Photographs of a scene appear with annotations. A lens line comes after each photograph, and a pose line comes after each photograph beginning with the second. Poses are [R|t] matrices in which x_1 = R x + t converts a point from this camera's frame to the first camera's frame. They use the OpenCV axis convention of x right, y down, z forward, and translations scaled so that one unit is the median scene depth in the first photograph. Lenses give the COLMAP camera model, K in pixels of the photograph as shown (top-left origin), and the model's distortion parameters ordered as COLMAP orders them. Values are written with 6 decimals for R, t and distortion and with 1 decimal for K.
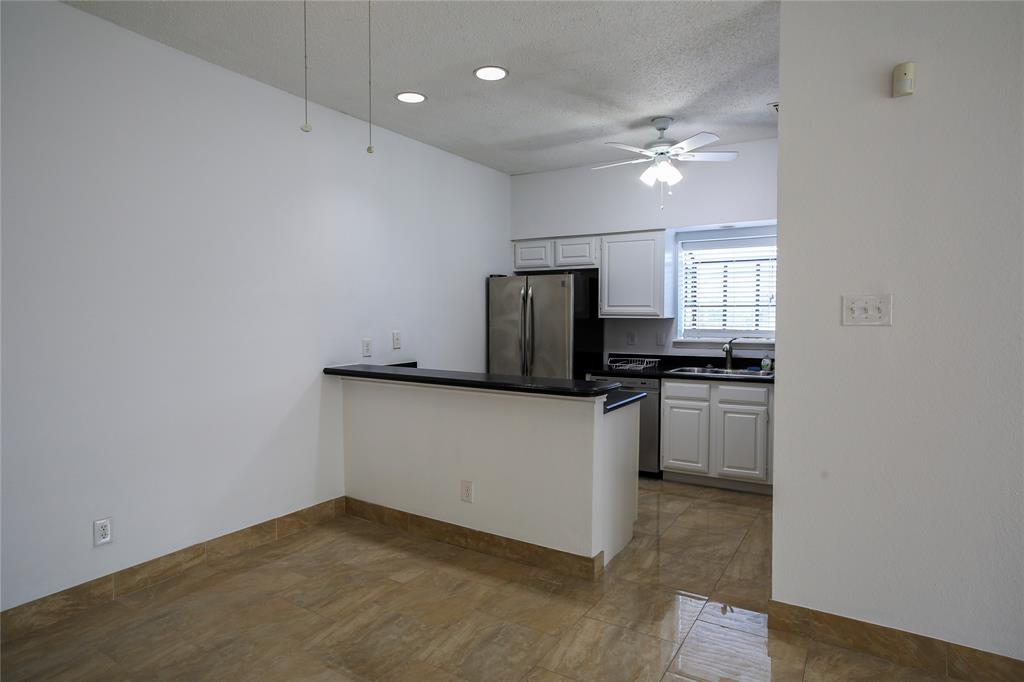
lens RADIAL K [[586.8, 0, 502.6], [0, 586.8, 339.2], [0, 0, 1]] dist [-0.037187, 0.031947]
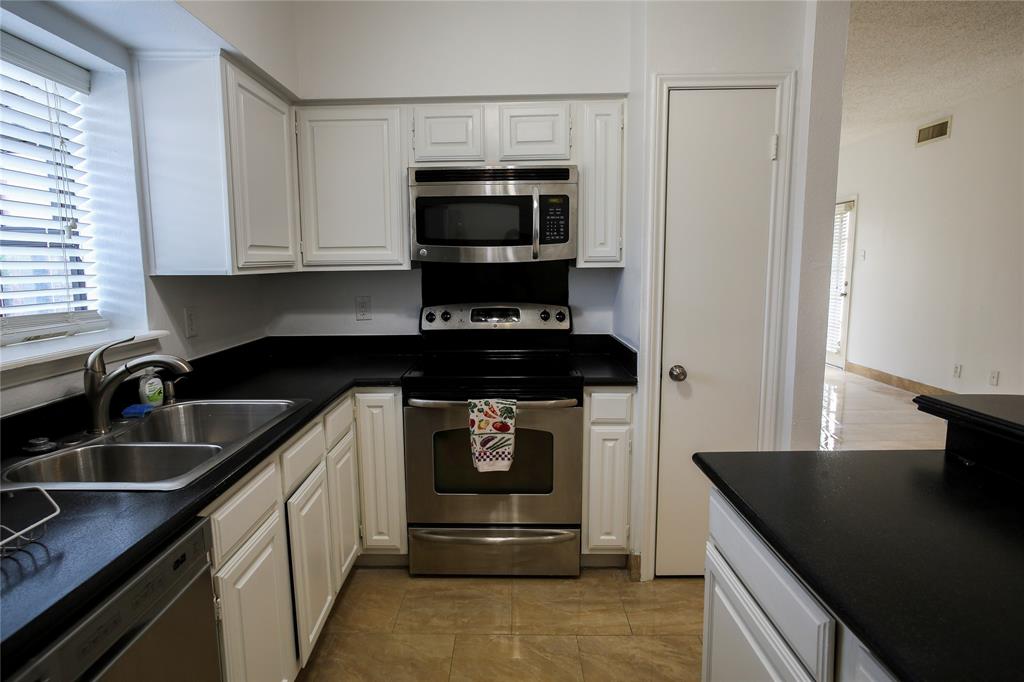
lens RADIAL K [[586.8, 0, 504.1], [0, 586.8, 342.2], [0, 0, 1]] dist [-0.037187, 0.031947]
pose [[-0.522985, -0.108973, 0.845347, -0.017746], [0.046486, 0.986671, 0.155950, -0.040627], [-0.851073, 0.120856, -0.510948, 0.937547]]
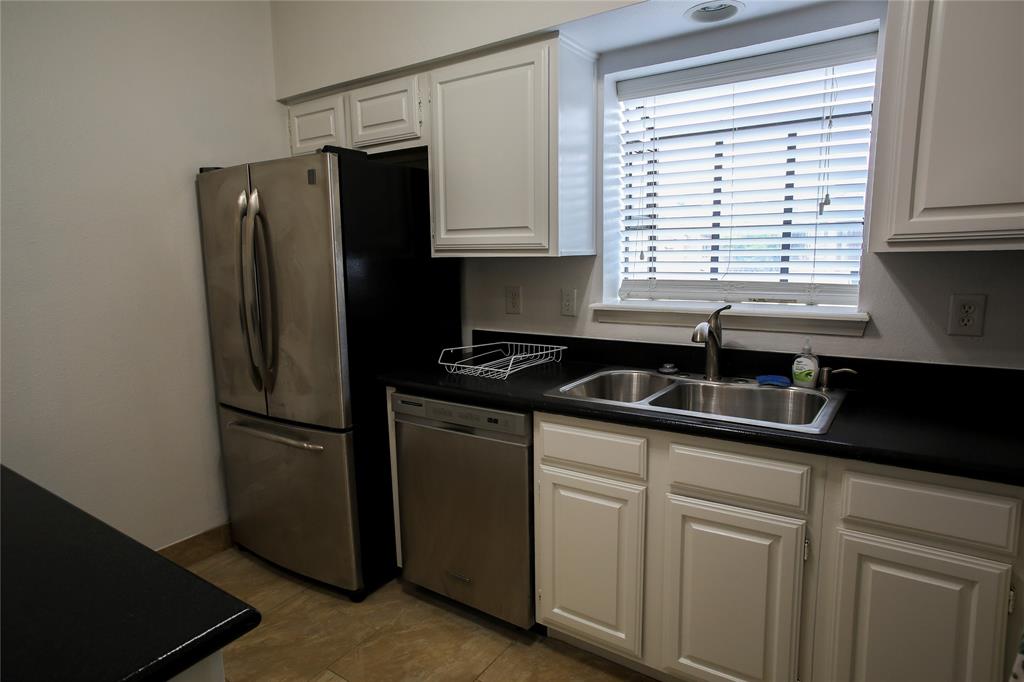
lens RADIAL K [[586.8, 0, 501.5], [0, 586.8, 336.5], [0, 0, 1]] dist [-0.037187, 0.031947]
pose [[0.999107, -0.009449, -0.041187, 0.247765], [0.013526, 0.994908, 0.099877, -0.021200], [0.040034, -0.100345, 0.994147, 0.566801]]
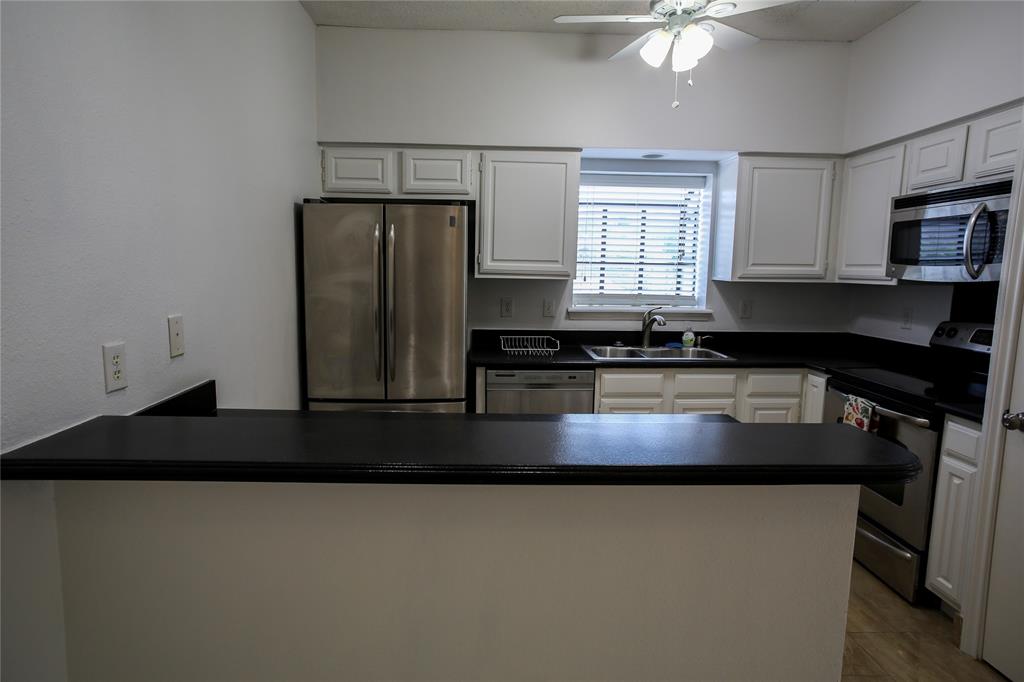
lens RADIAL K [[586.8, 0, 505.1], [0, 586.8, 340.1], [0, 0, 1]] dist [-0.037187, 0.031947]
pose [[0.823262, -0.057031, 0.564790, -0.191017], [0.008069, 0.996016, 0.088814, -0.026471], [-0.567604, -0.068559, 0.820442, 0.461349]]
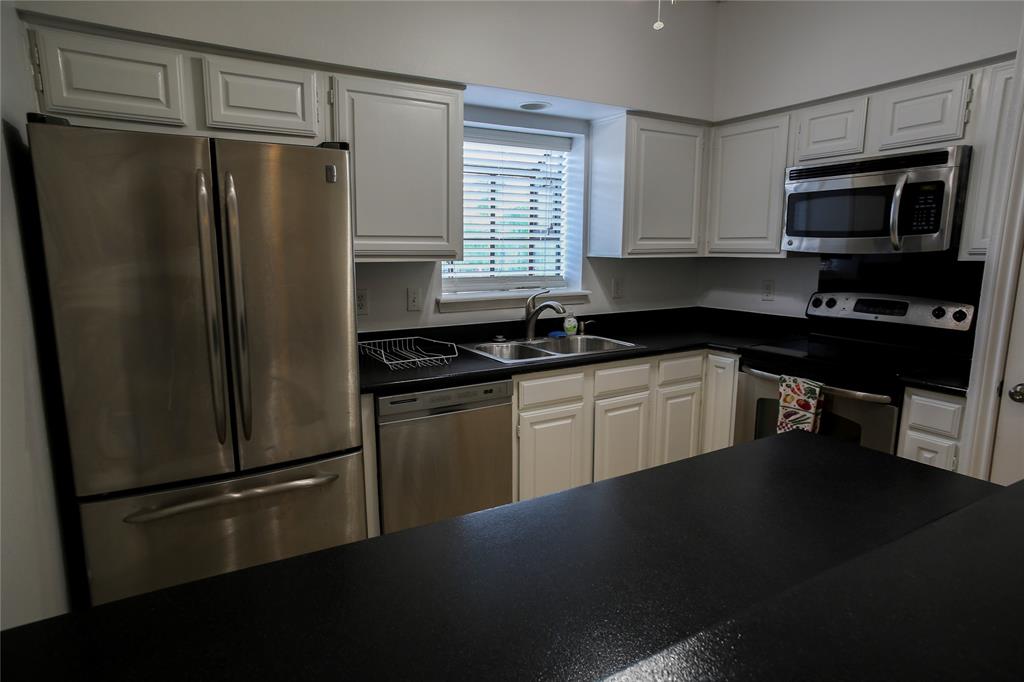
lens RADIAL K [[586.8, 0, 503.8], [0, 586.8, 339.5], [0, 0, 1]] dist [-0.037187, 0.031947]
pose [[0.456901, -0.138964, 0.878596, -0.184012], [0.038003, 0.989869, 0.136801, -0.036305], [-0.888705, -0.029115, 0.457554, 0.710084]]
